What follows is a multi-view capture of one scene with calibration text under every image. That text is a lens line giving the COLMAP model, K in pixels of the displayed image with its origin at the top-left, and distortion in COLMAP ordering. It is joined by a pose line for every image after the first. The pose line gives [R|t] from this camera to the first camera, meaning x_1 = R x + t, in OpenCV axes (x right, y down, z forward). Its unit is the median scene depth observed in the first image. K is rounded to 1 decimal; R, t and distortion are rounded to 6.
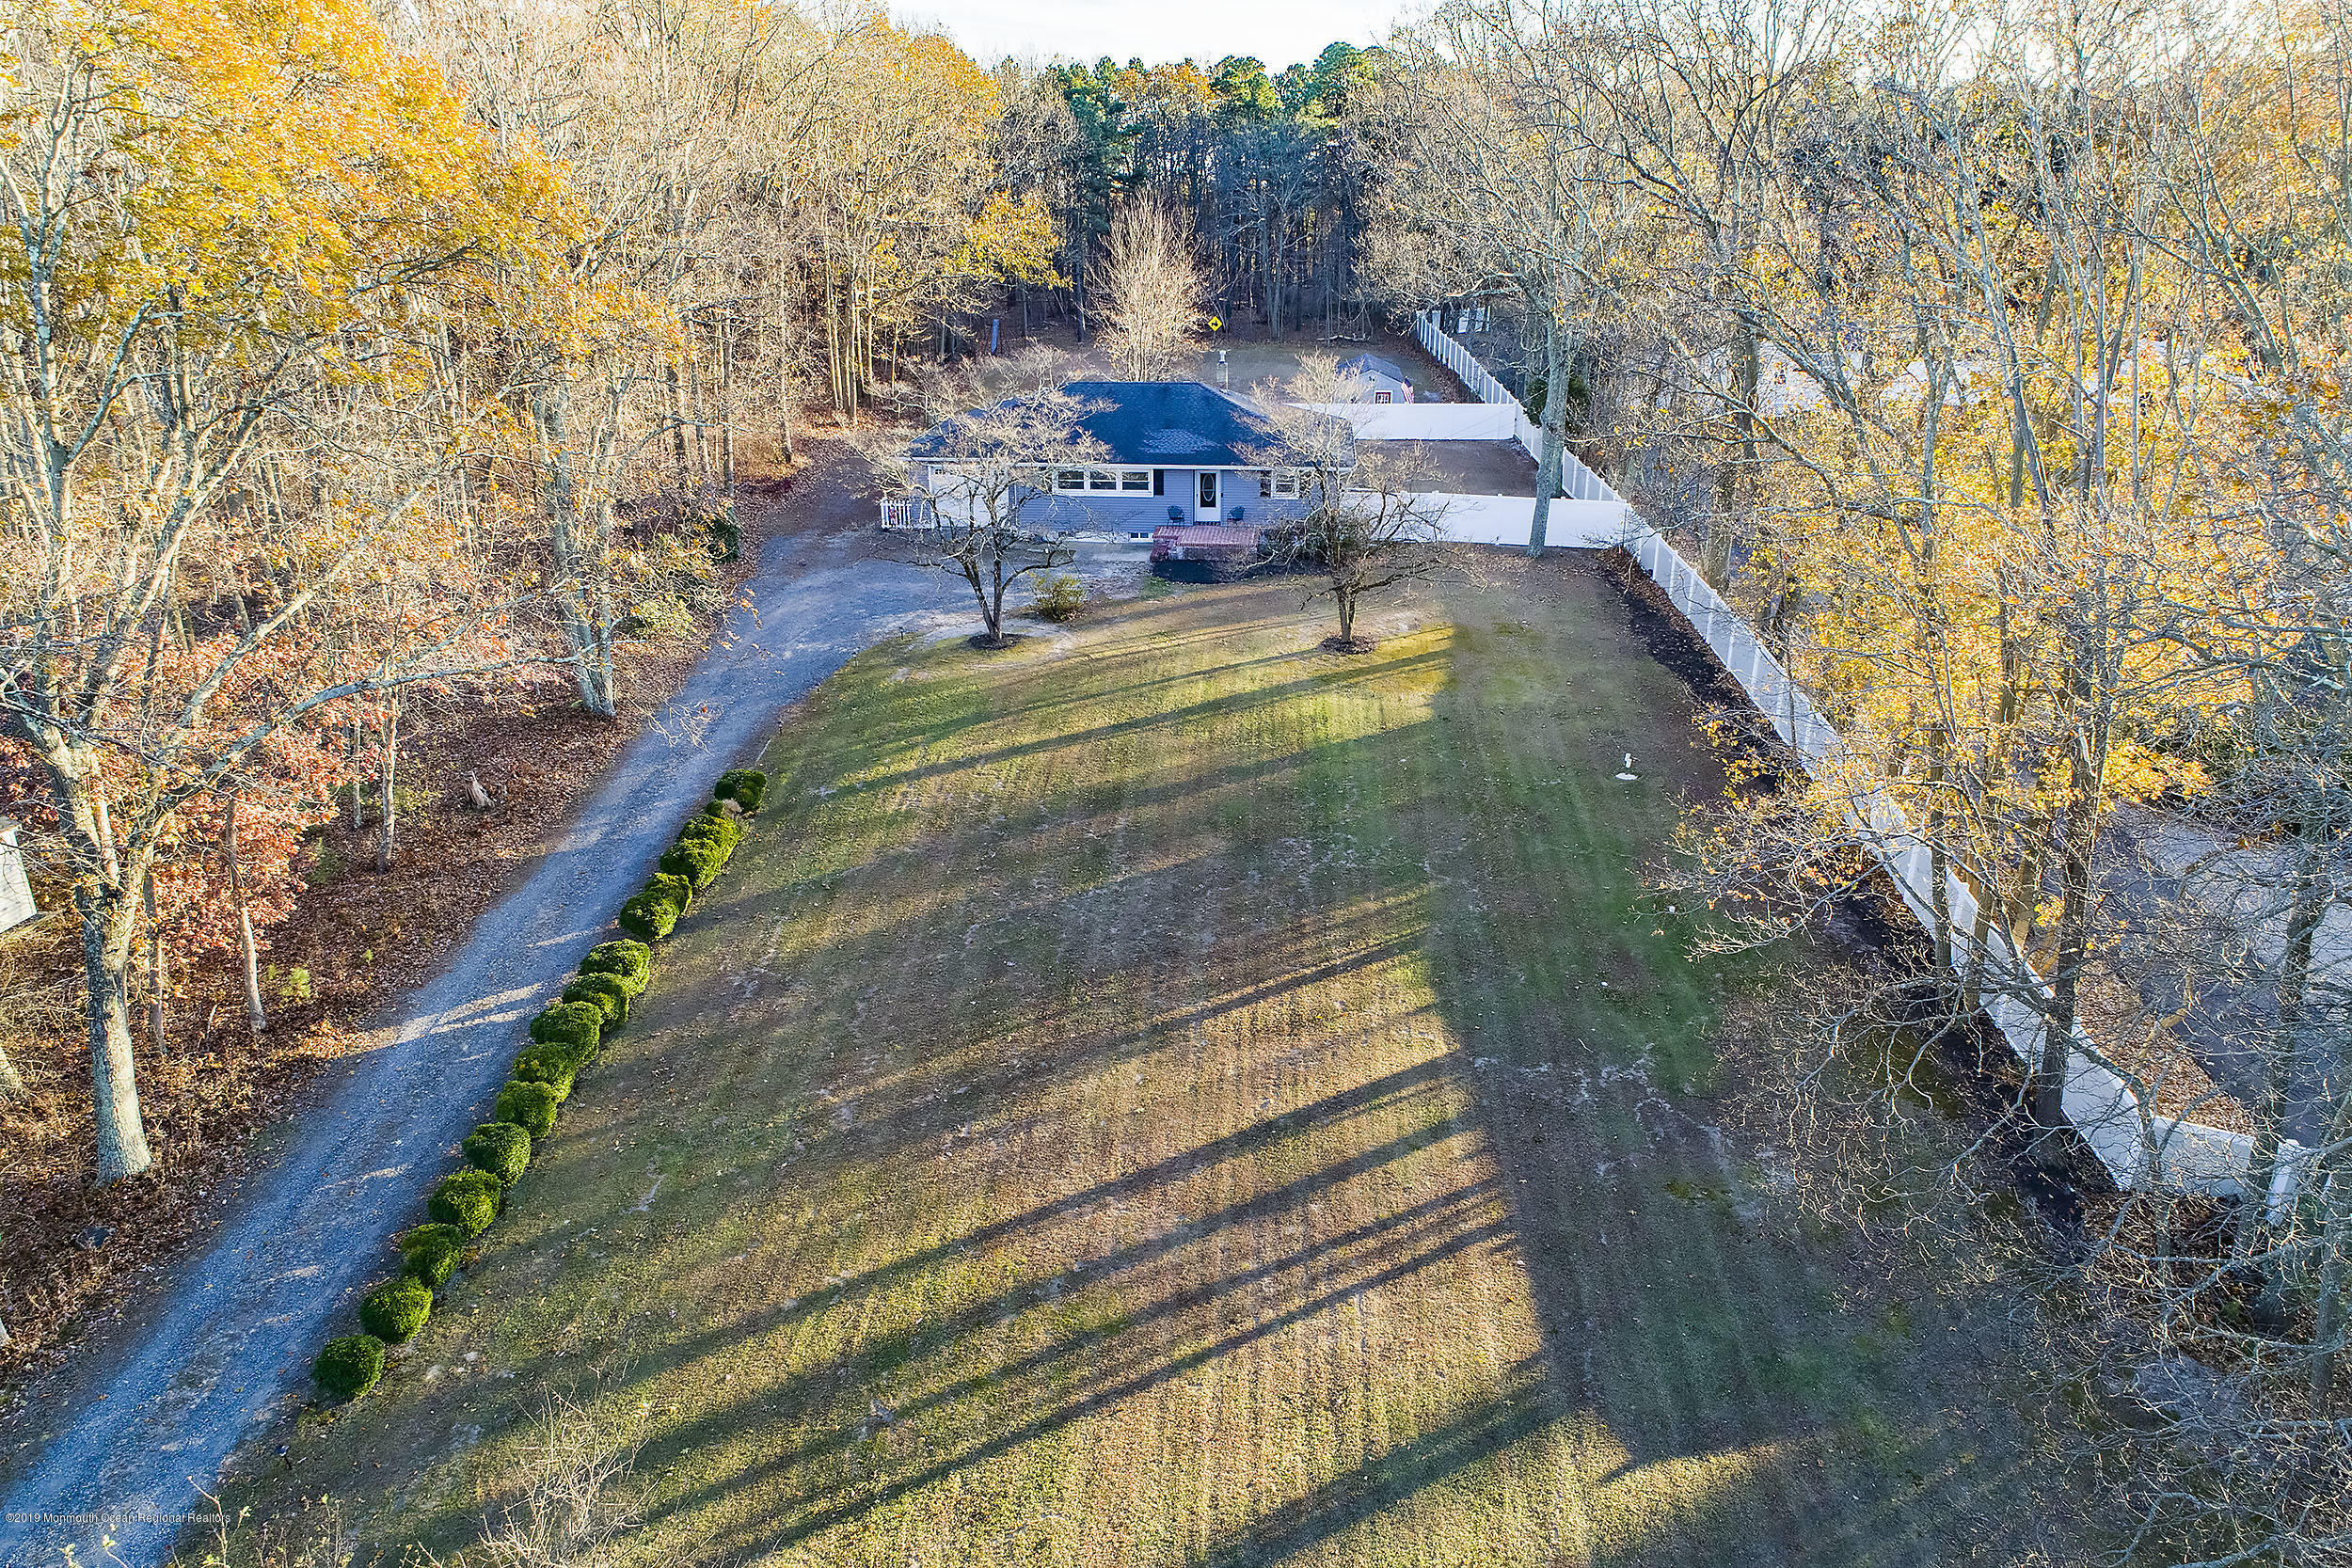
lens RADIAL K [[1620.1, 0, 1166.4], [0, 1620.1, 788.5], [0, 0, 1]] dist [-0.002387, -0.000714]
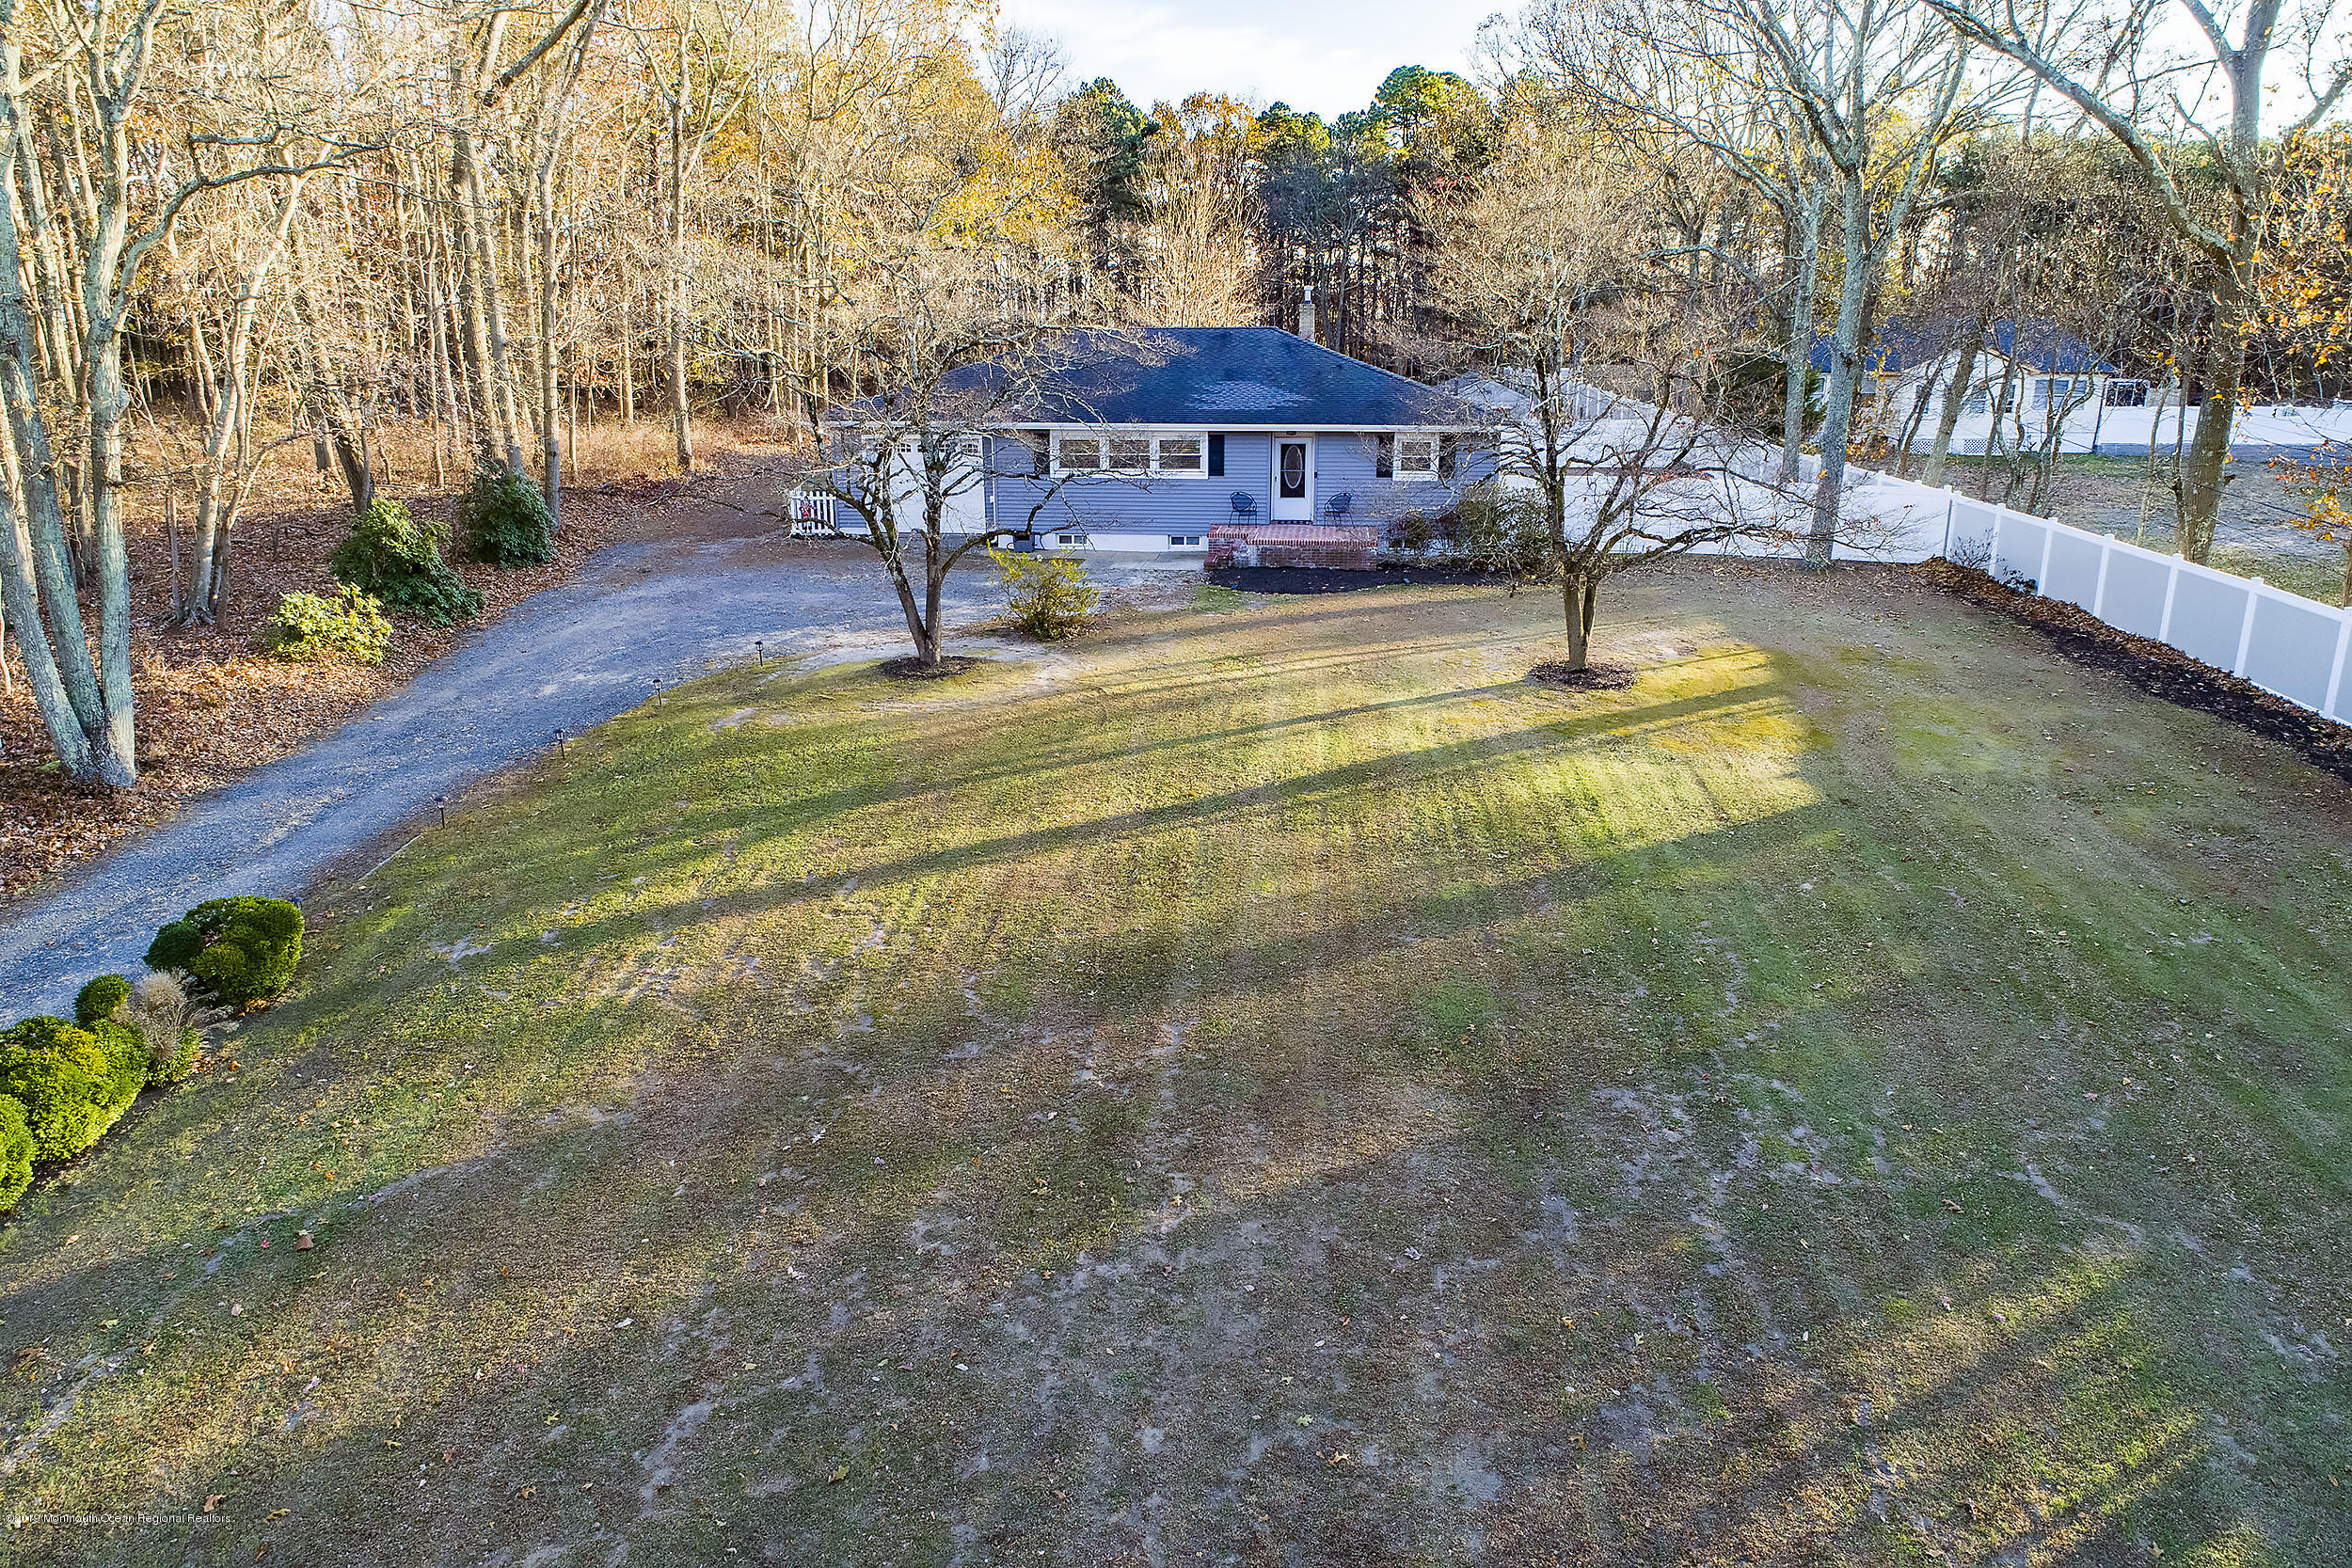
lens RADIAL K [[1620.1, 0, 1174.9], [0, 1620.1, 783.1], [0, 0, 1]] dist [-0.002387, -0.000714]
pose [[0.999937, 0.005663, -0.009740, -0.019399], [-0.006510, 0.995986, -0.089273, -0.004813], [0.009195, 0.089331, 0.995960, 0.515837]]
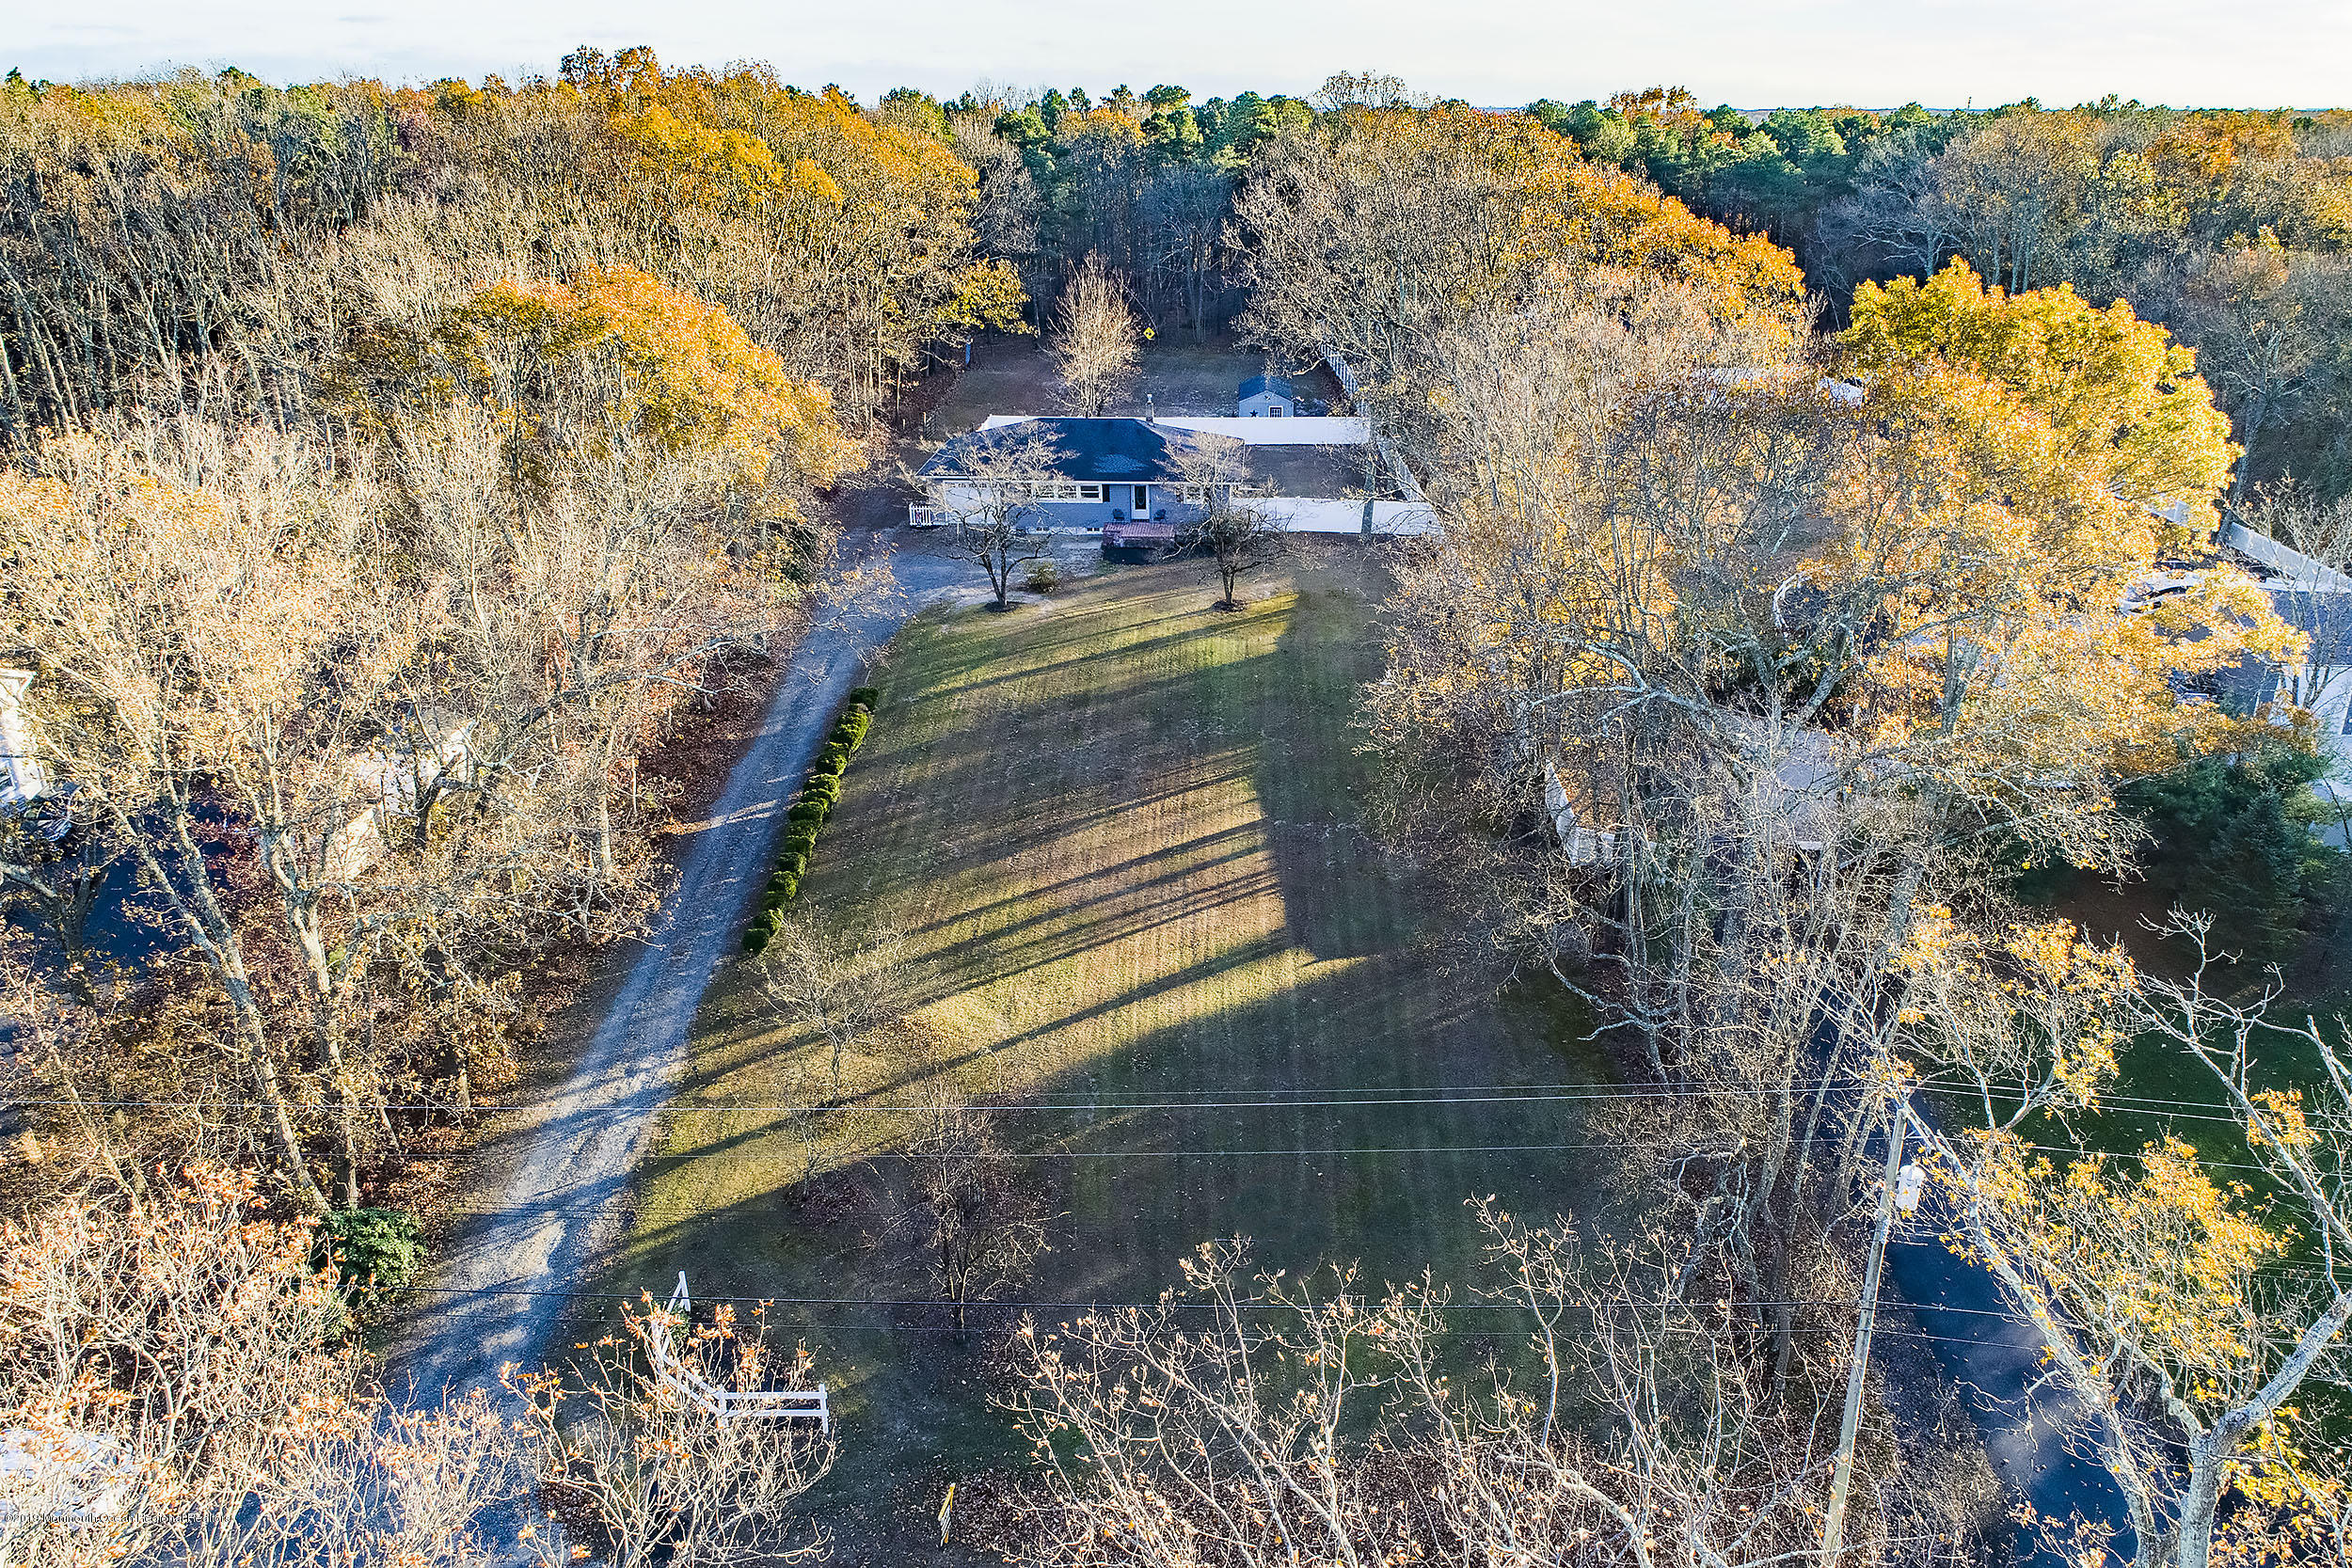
lens RADIAL K [[1620.1, 0, 1183.0], [0, 1620.1, 786.2], [0, 0, 1]] dist [-0.002387, -0.000714]
pose [[0.999006, -0.018402, 0.040611, 0.000539], [0.017199, 0.999408, 0.029785, 0.041892], [-0.041135, -0.029057, 0.998731, -0.619966]]
